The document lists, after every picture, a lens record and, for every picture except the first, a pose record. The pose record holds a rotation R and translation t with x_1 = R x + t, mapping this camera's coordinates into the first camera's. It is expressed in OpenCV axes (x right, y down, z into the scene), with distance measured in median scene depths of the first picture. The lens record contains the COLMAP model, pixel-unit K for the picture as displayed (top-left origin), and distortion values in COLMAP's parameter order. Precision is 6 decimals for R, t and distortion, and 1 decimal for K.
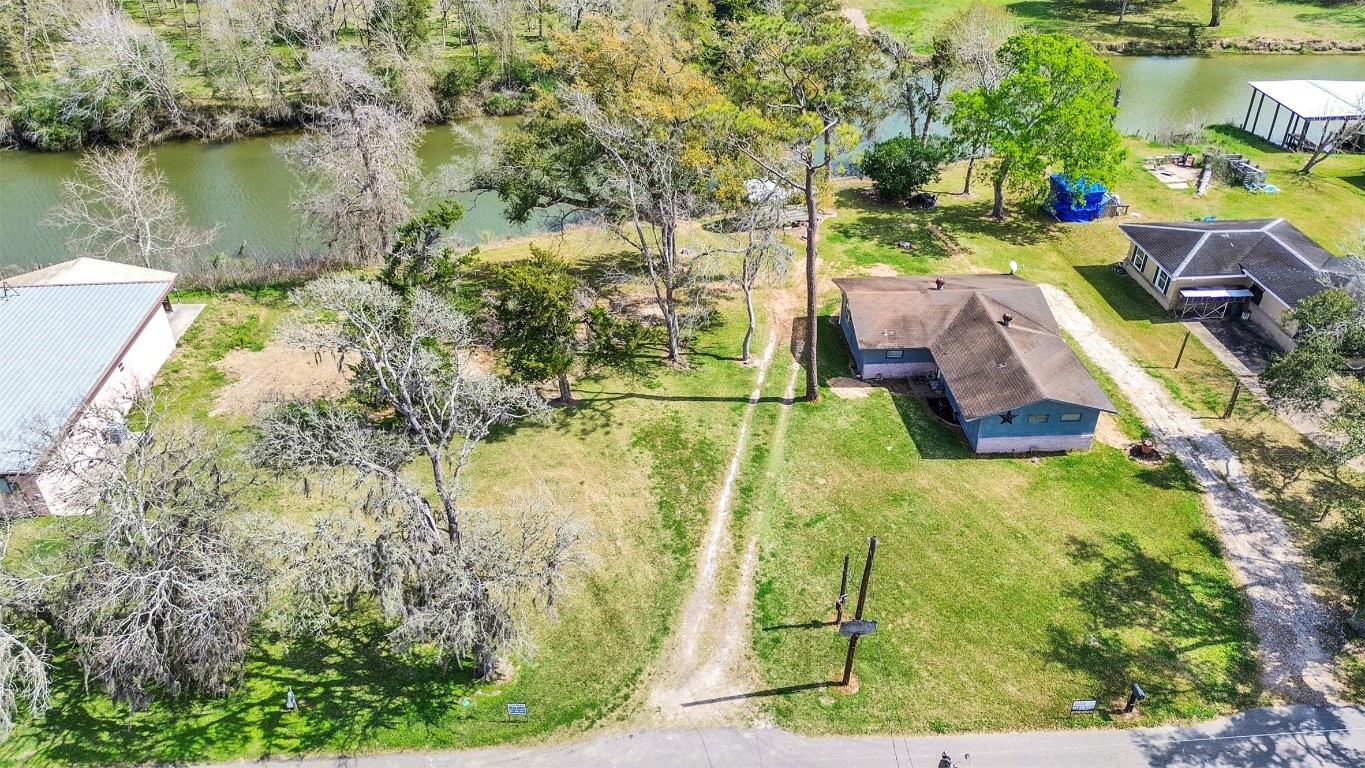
lens RADIAL K [[965.8, 0, 682.5], [0, 965.8, 384.0], [0, 0, 1]] dist [0.068759, -0.061518]
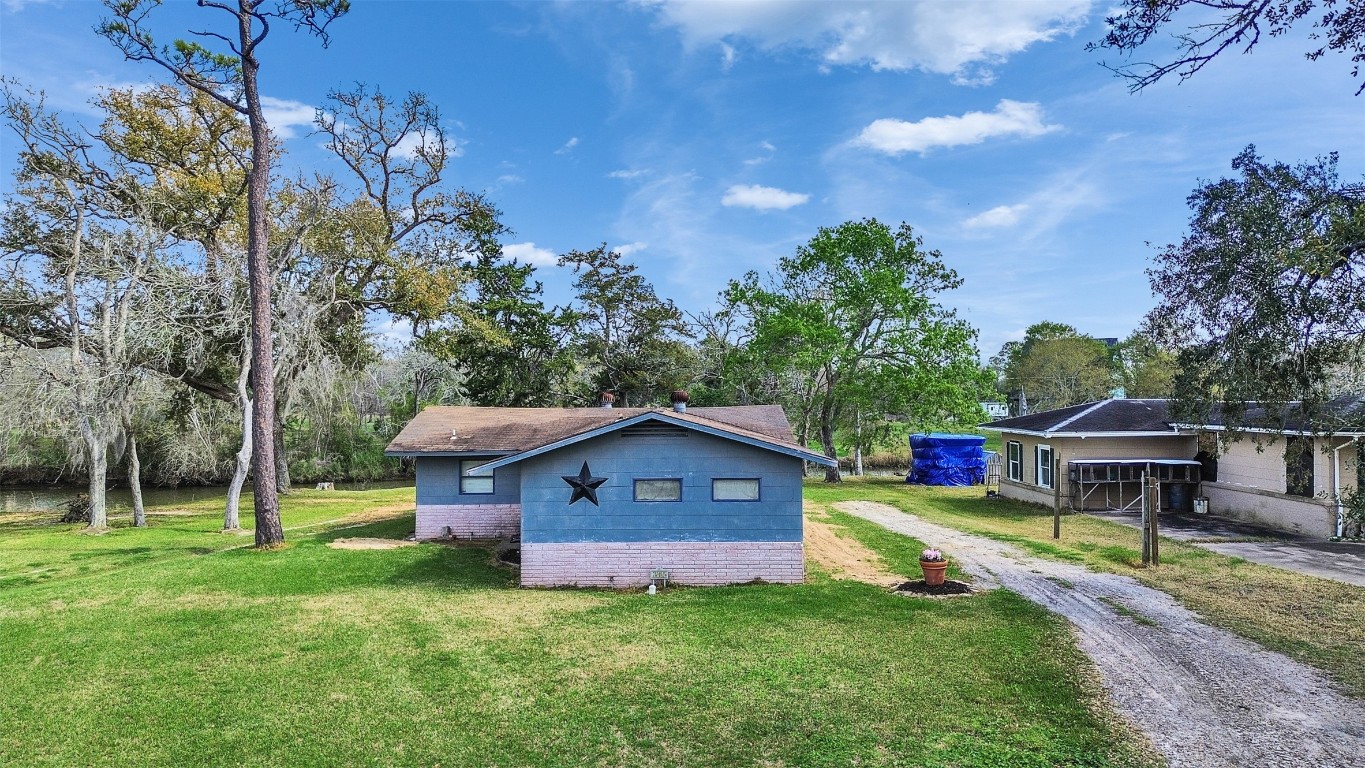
lens RADIAL K [[967.6, 0, 682.5], [0, 967.6, 384.0], [0, 0, 1]] dist [0.082018, -0.097662]
pose [[0.998492, -0.006654, -0.054493, 0.389093], [-0.024863, 0.830182, -0.556938, 0.223576], [0.048945, 0.557453, 0.828764, 0.611743]]
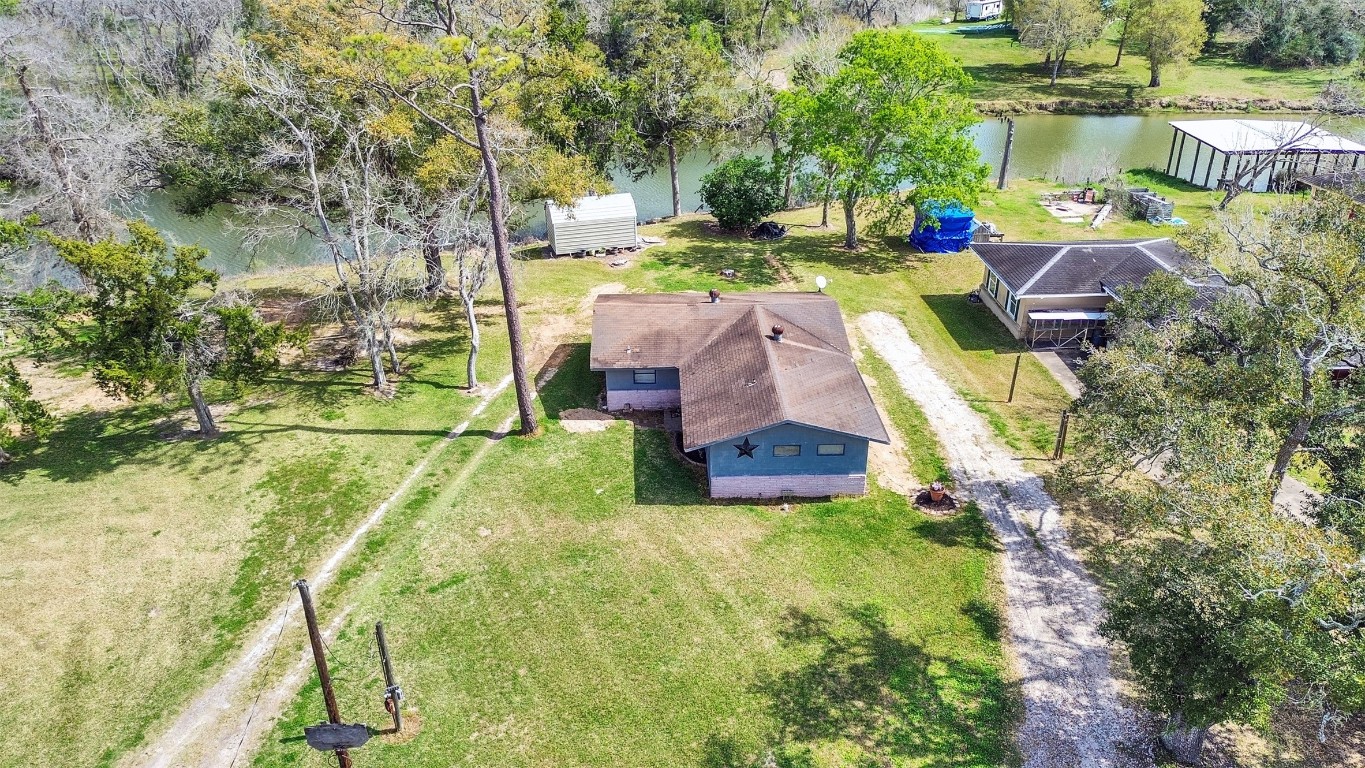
lens RADIAL K [[967.6, 0, 682.5], [0, 967.6, 384.0], [0, 0, 1]] dist [0.082018, -0.097662]
pose [[0.999825, 0.008141, -0.016861, 0.289955], [-0.009956, 0.993817, -0.110582, 0.065791], [0.015856, 0.110731, 0.993724, 0.248736]]
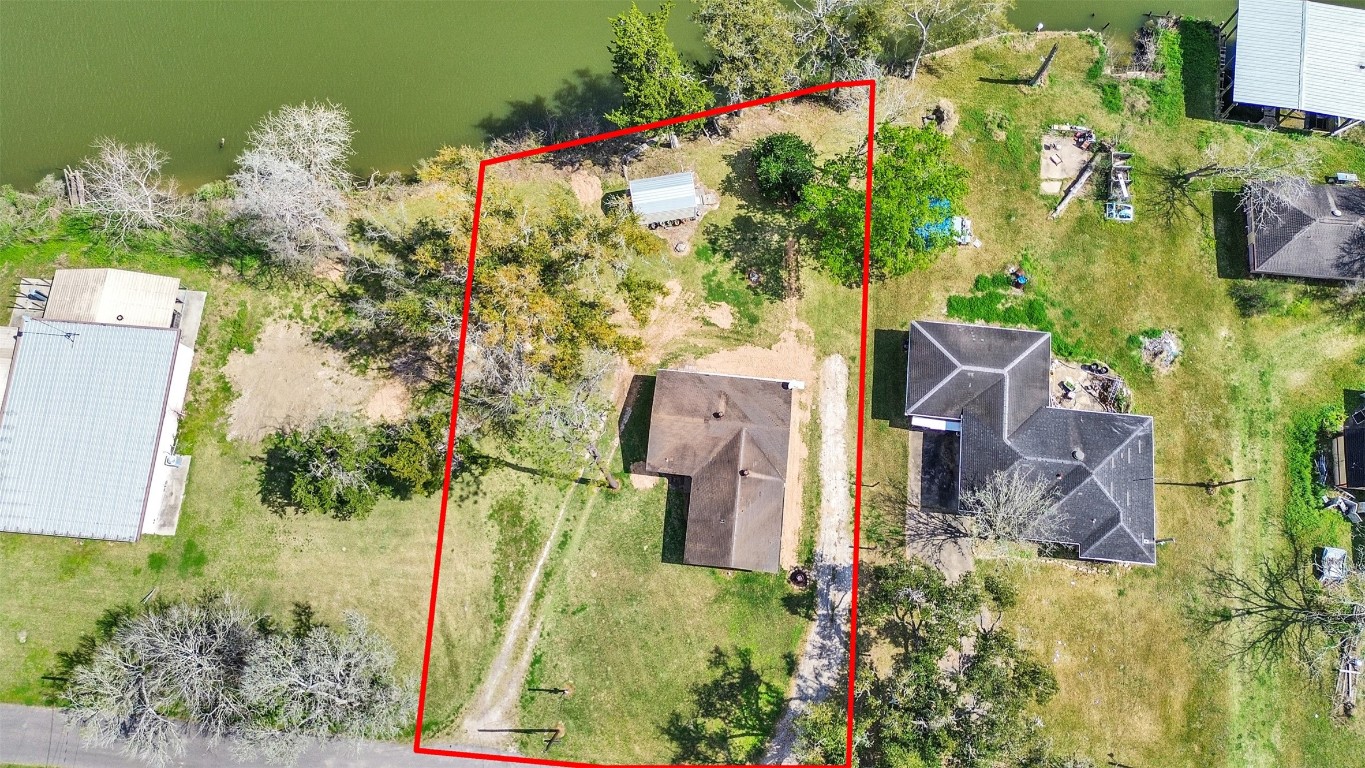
lens RADIAL K [[967.6, 0, 682.5], [0, 967.6, 384.0], [0, 0, 1]] dist [0.082018, -0.097662]
pose [[0.987939, 0.146832, -0.049161, 0.312269], [-0.074173, 0.727455, 0.682134, -1.222832], [0.135922, -0.670260, 0.729573, 0.023826]]
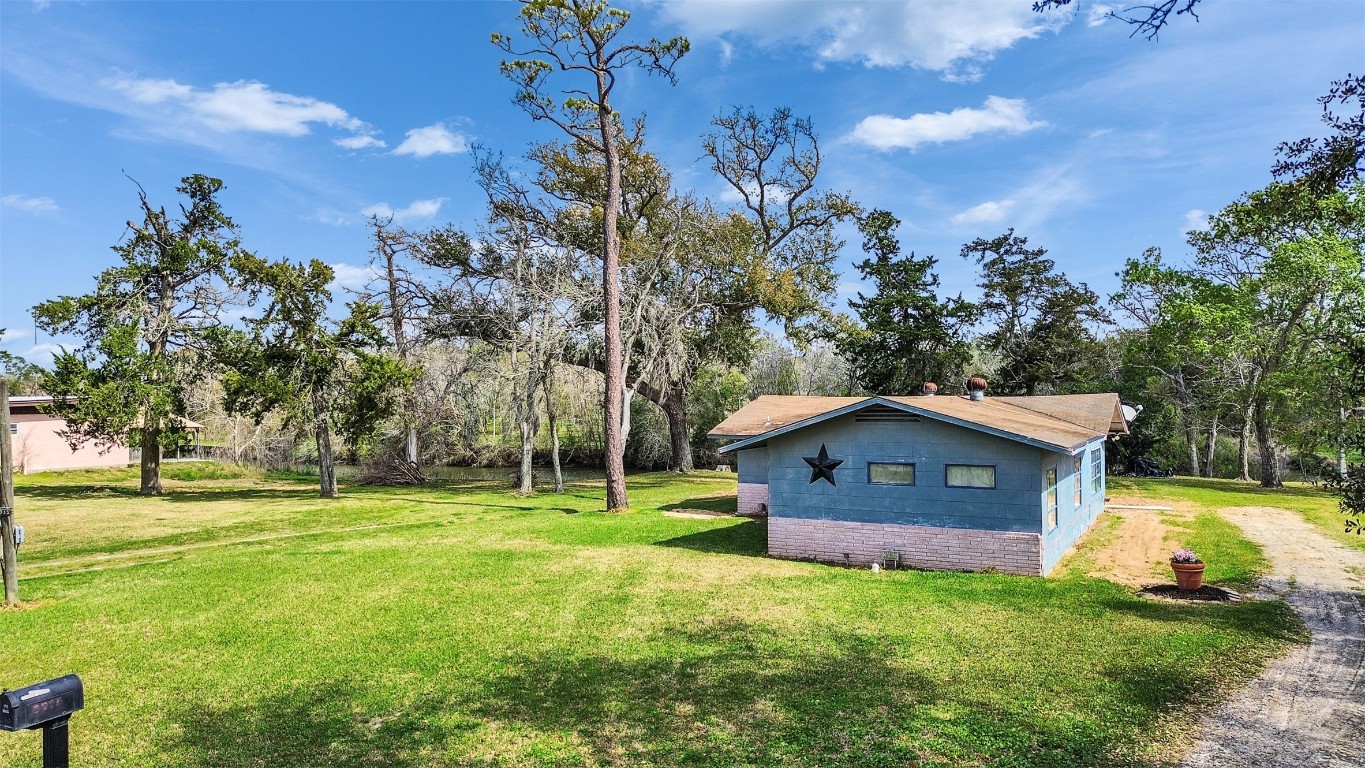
lens RADIAL K [[967.6, 0, 682.5], [0, 967.6, 384.0], [0, 0, 1]] dist [0.082018, -0.097662]
pose [[0.851777, -0.014205, -0.523713, 0.499583], [-0.279322, 0.833394, -0.476900, 0.227115], [0.443233, 0.552497, 0.705897, 0.616075]]
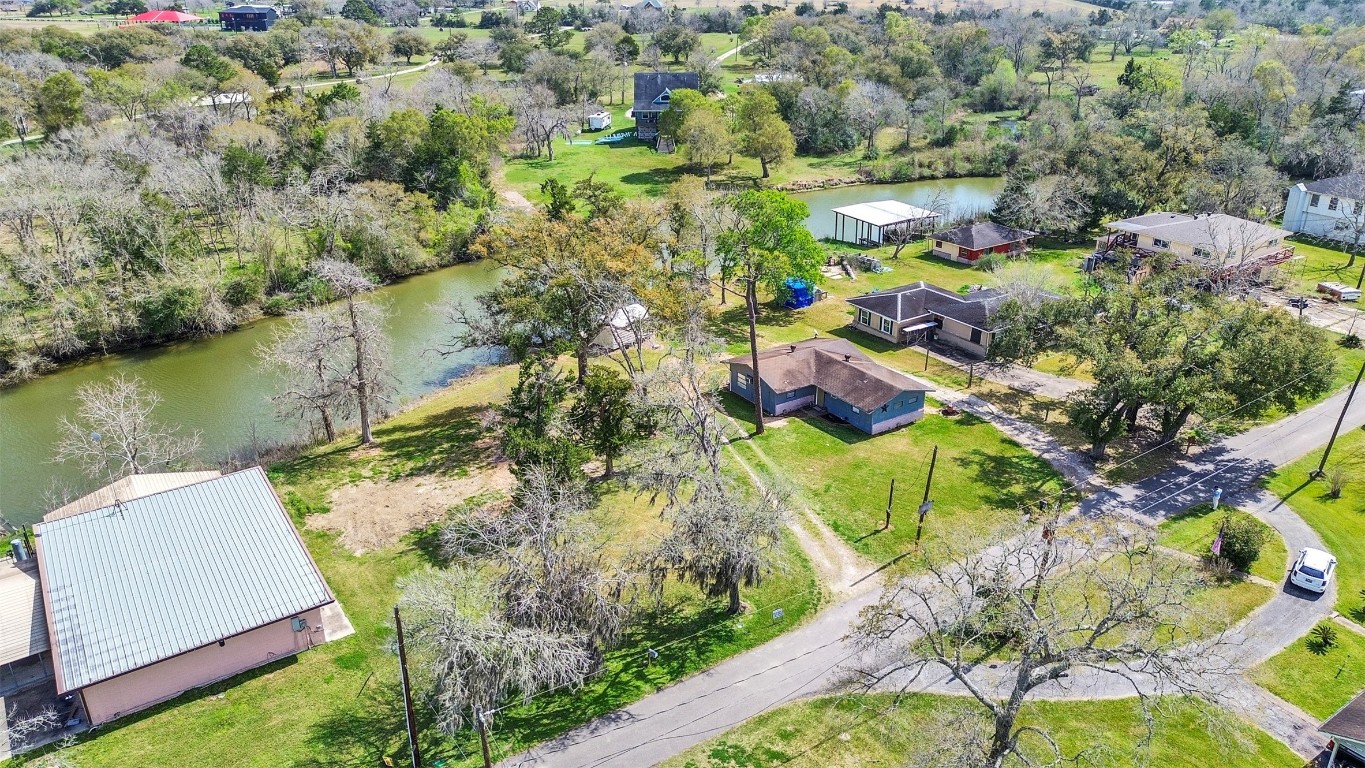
lens RADIAL K [[967.6, 0, 682.5], [0, 967.6, 384.0], [0, 0, 1]] dist [0.082018, -0.097662]
pose [[0.865161, -0.200584, 0.459633, -0.693839], [0.273758, 0.956820, -0.097734, 0.060893], [-0.420183, 0.210384, 0.882715, -0.310125]]
